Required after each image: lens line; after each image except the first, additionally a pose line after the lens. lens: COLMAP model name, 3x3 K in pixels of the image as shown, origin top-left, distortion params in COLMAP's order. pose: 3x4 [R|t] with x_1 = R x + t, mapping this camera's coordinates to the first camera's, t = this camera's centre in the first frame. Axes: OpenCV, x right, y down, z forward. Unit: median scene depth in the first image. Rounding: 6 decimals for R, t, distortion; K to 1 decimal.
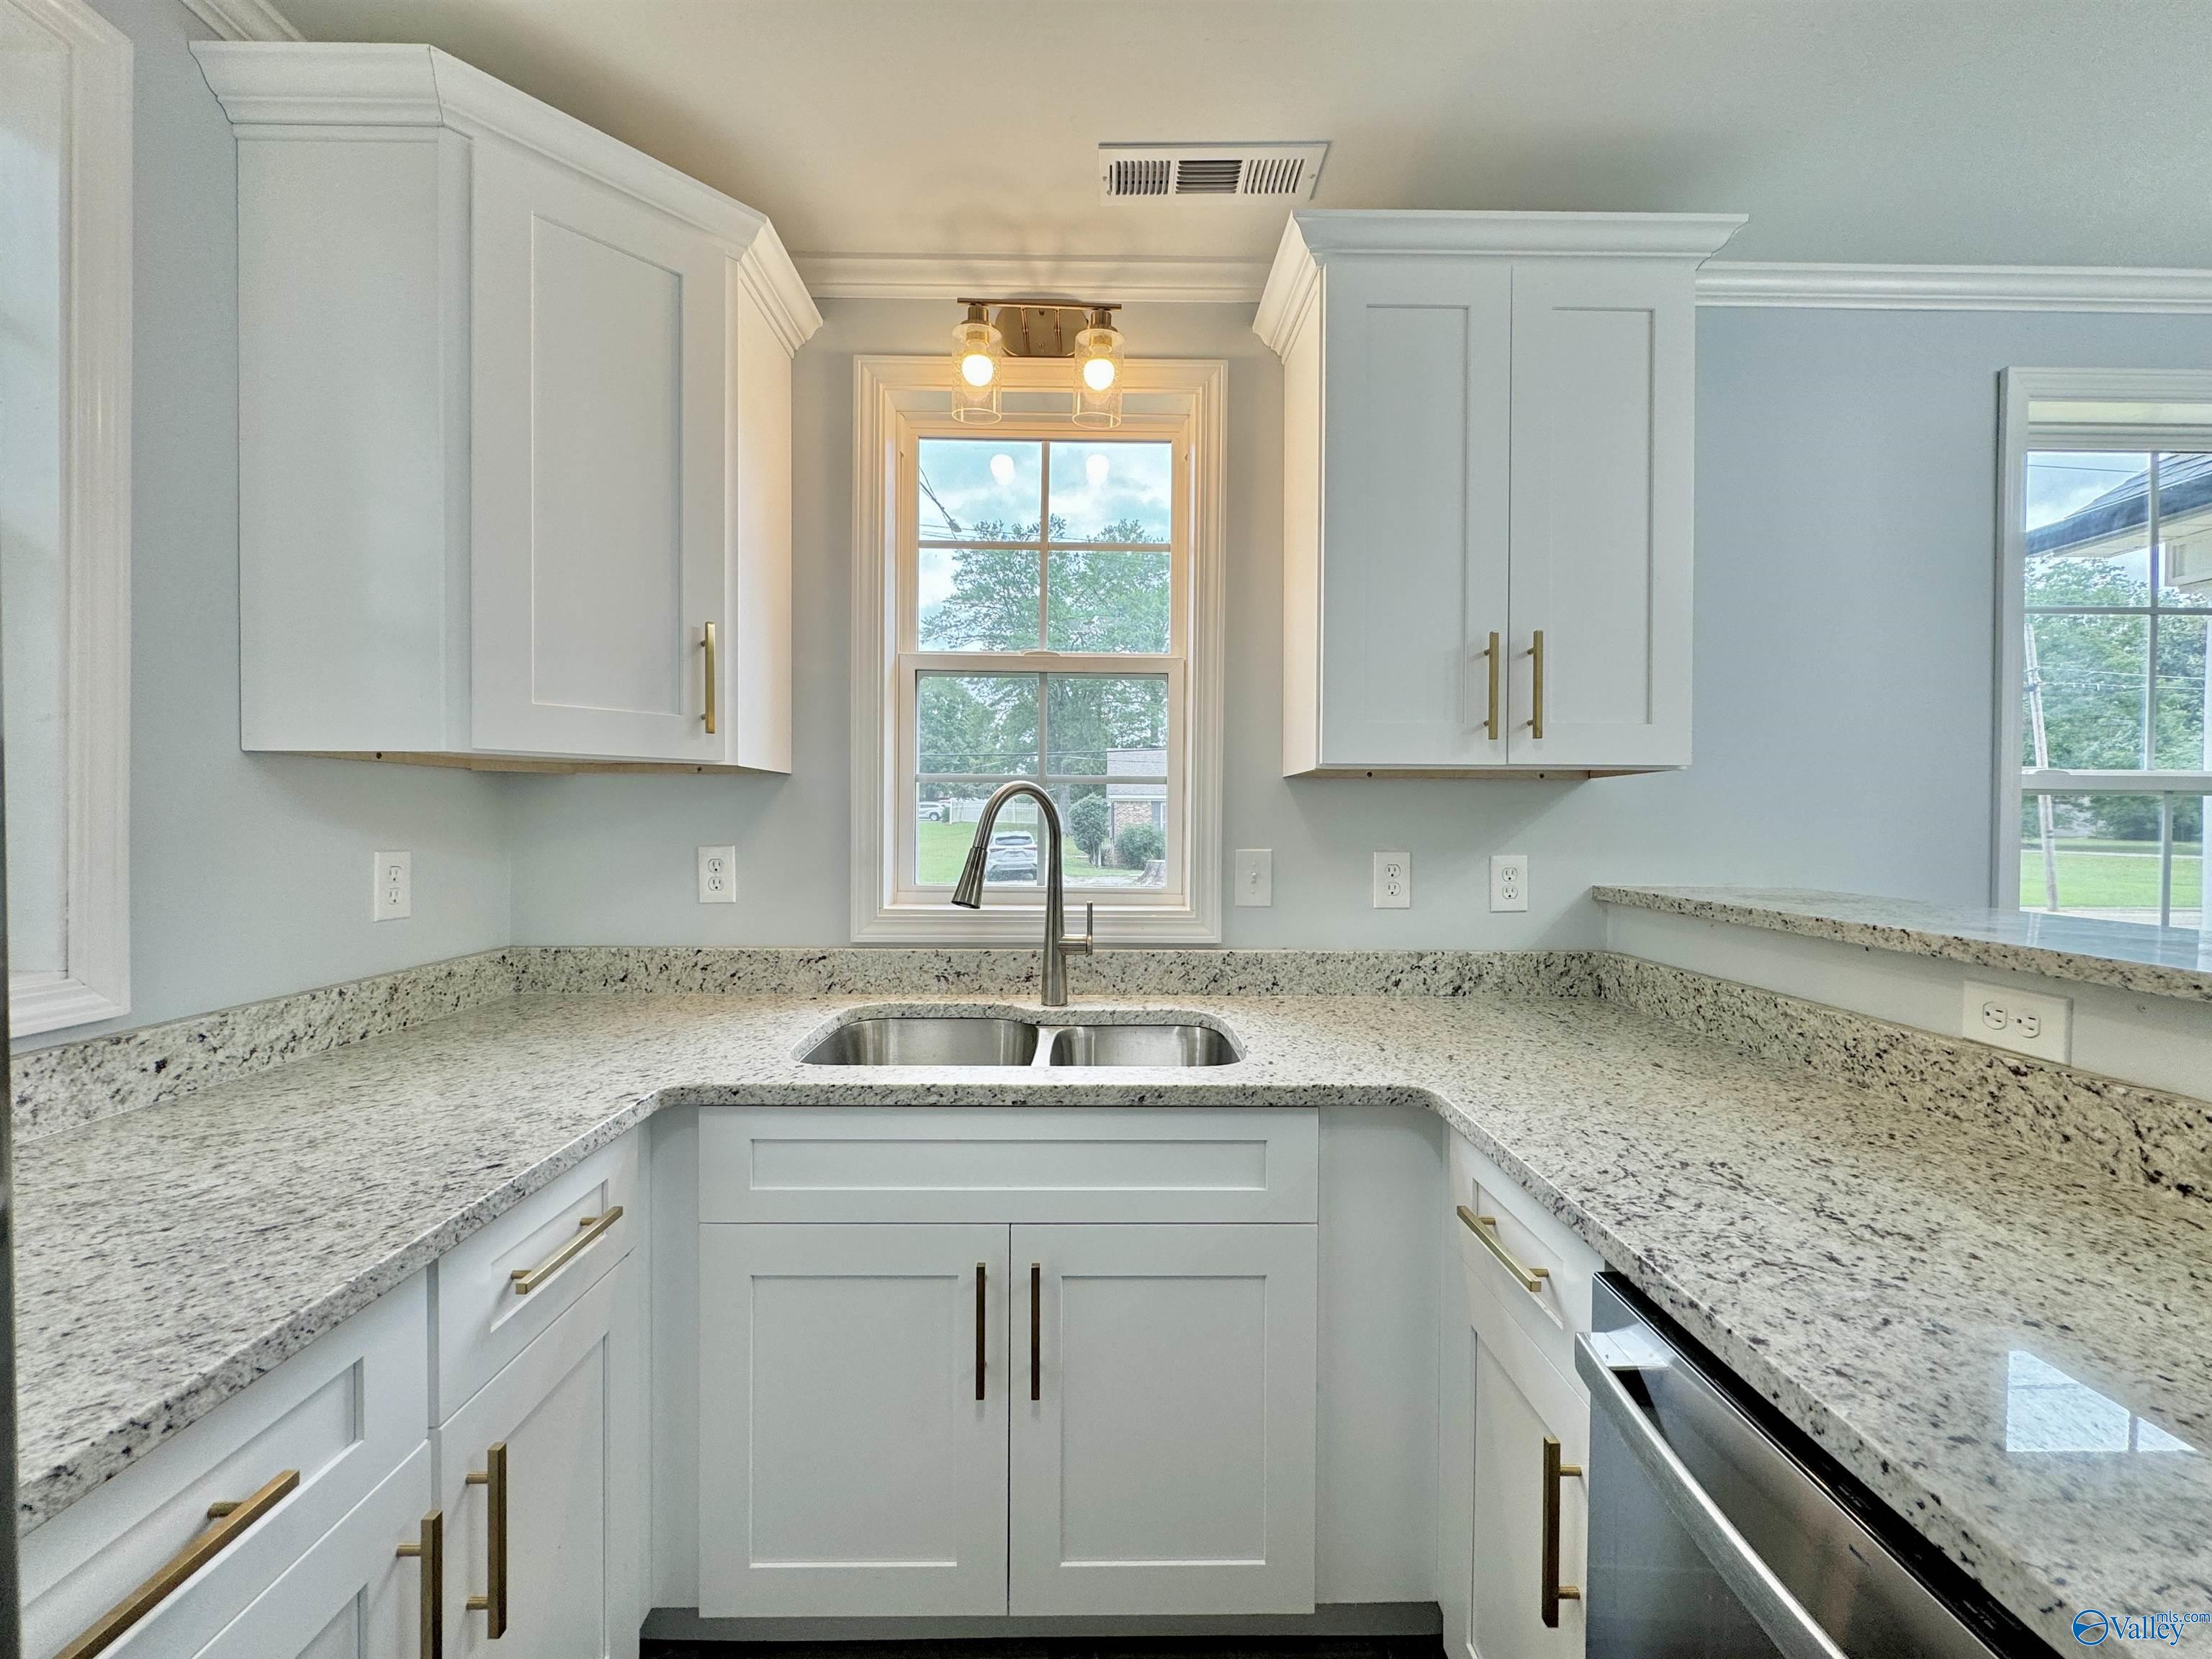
lens RADIAL K [[881.8, 0, 1102.8], [0, 881.8, 829.2], [0, 0, 1]] dist [0.000273, -0.000187]
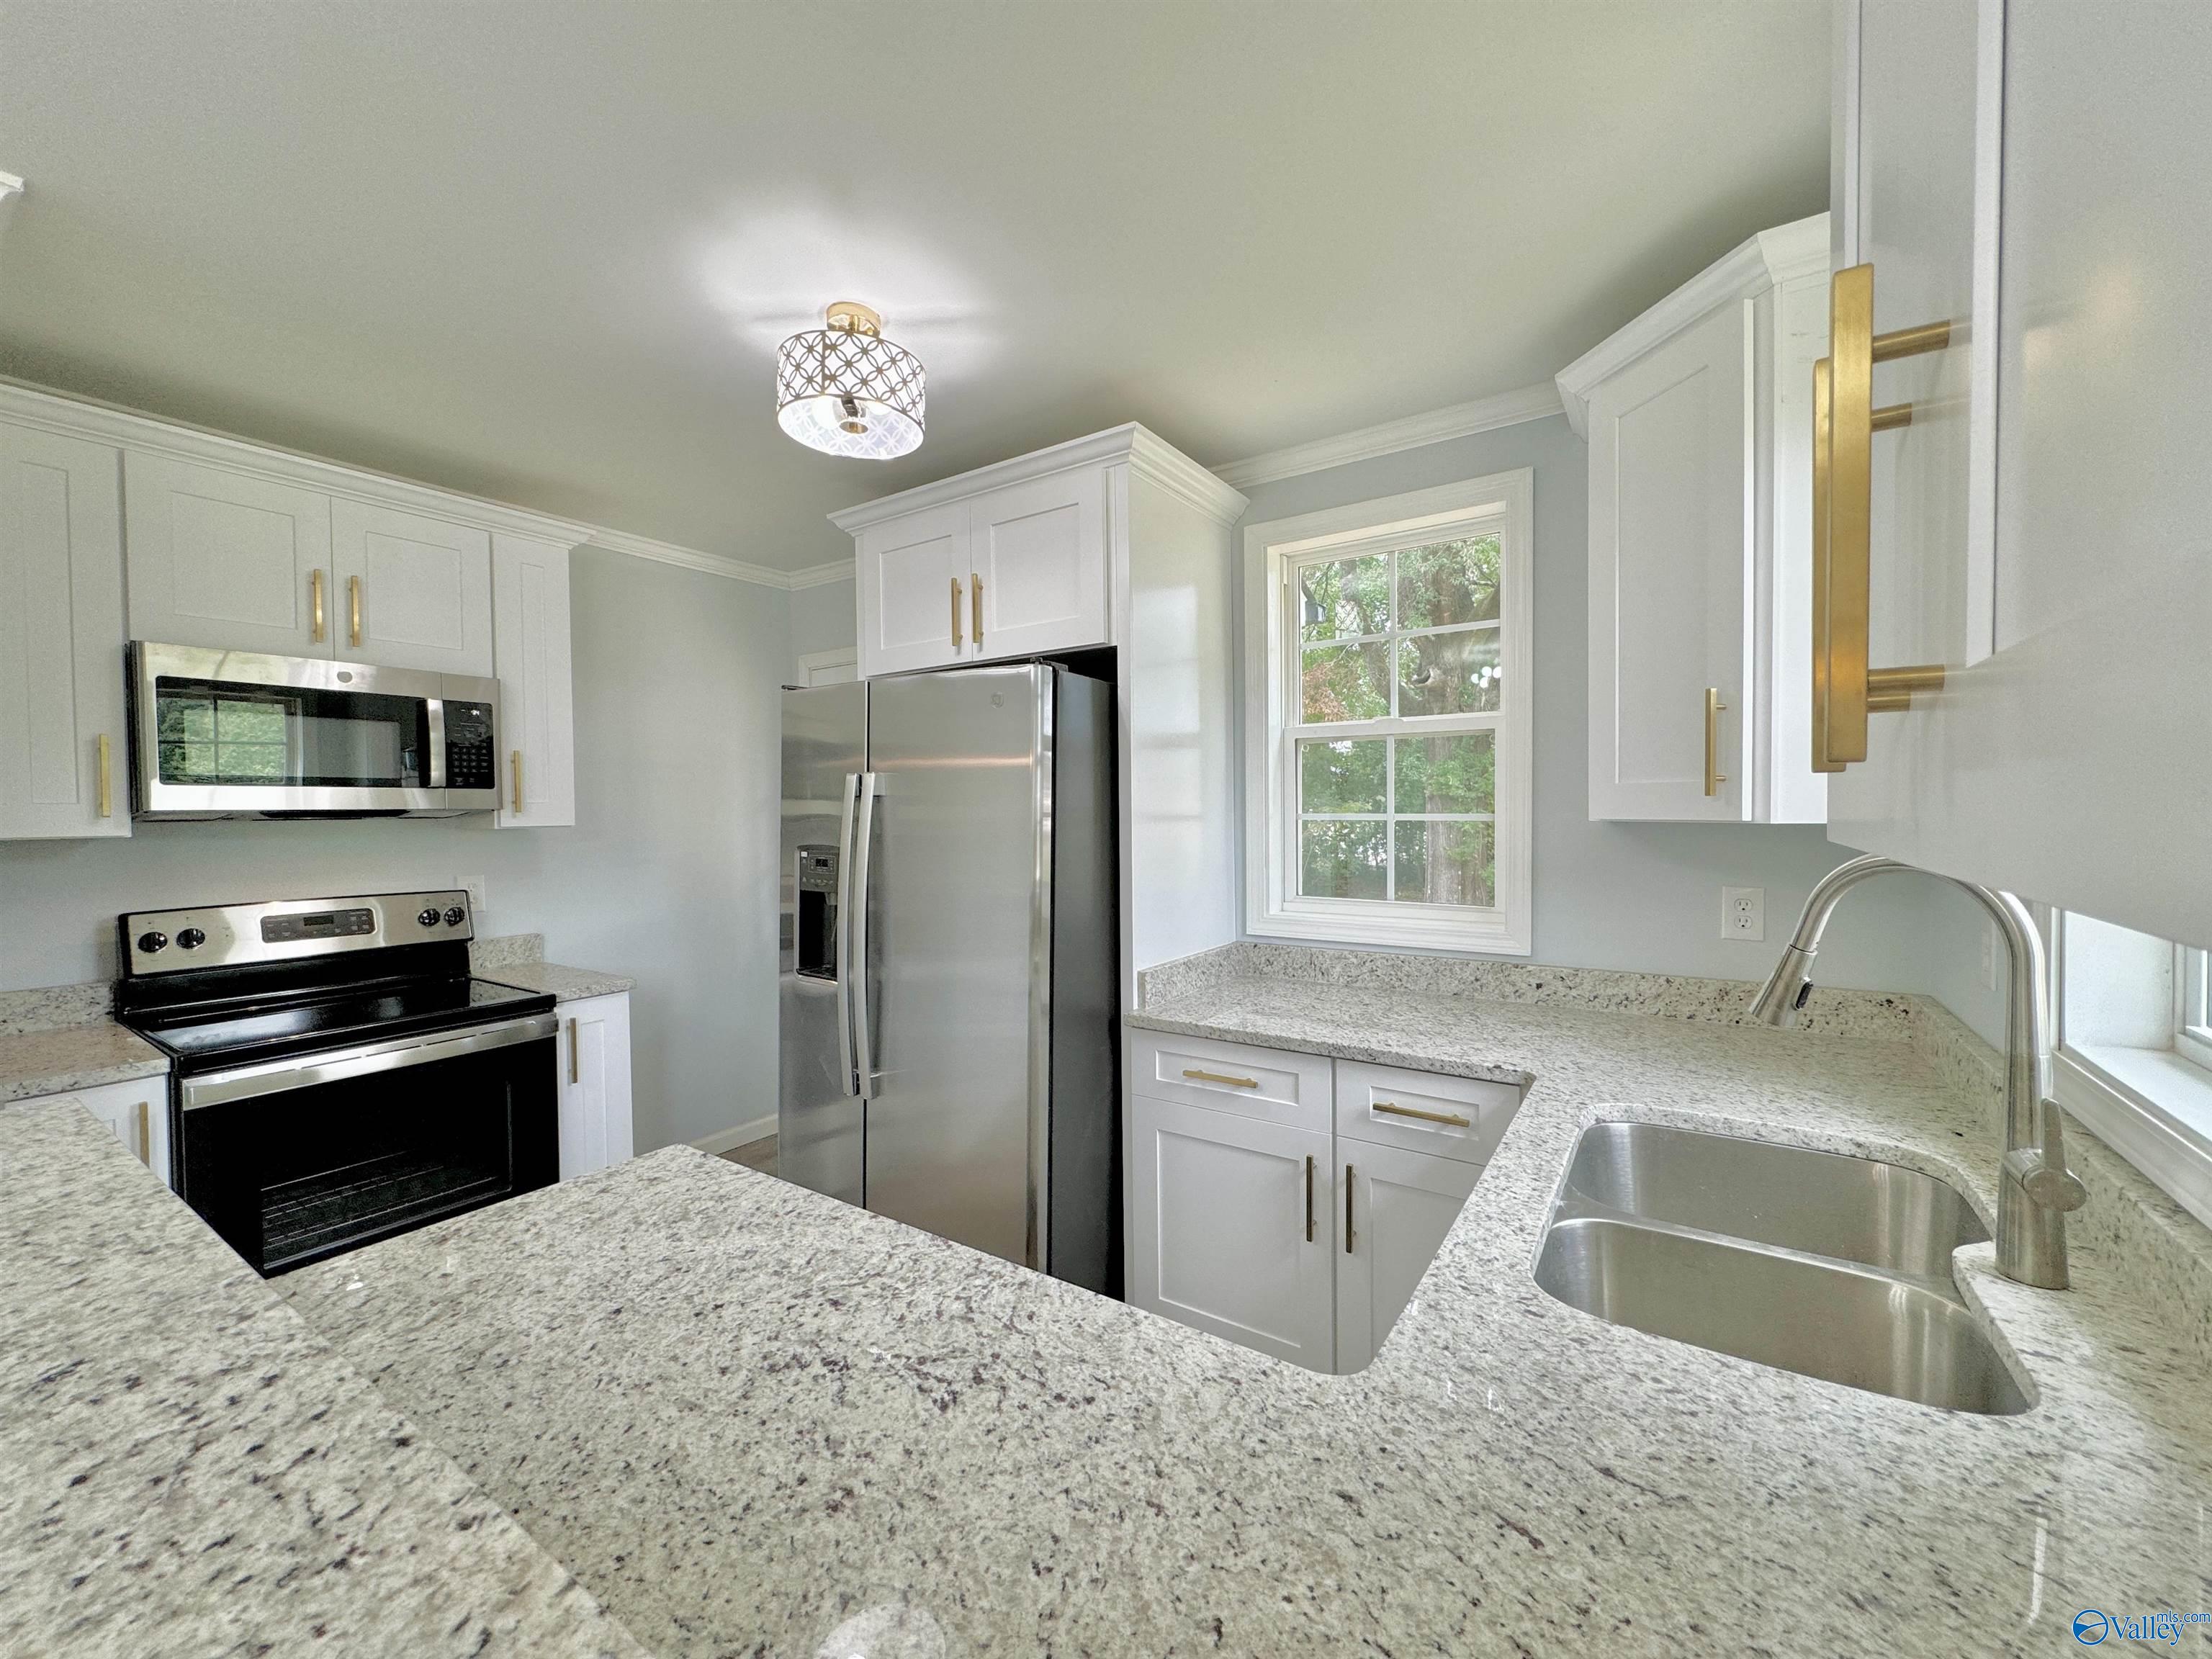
lens RADIAL K [[879.4, 0, 1103.7], [0, 879.4, 829.2], [0, 0, 1]] dist [-0.001481, 0.000384]
pose [[-0.571080, 0.019676, -0.820658, 0.751598], [-0.000357, 0.999707, 0.024217, -0.087357], [0.820894, 0.014123, -0.570906, 0.933878]]
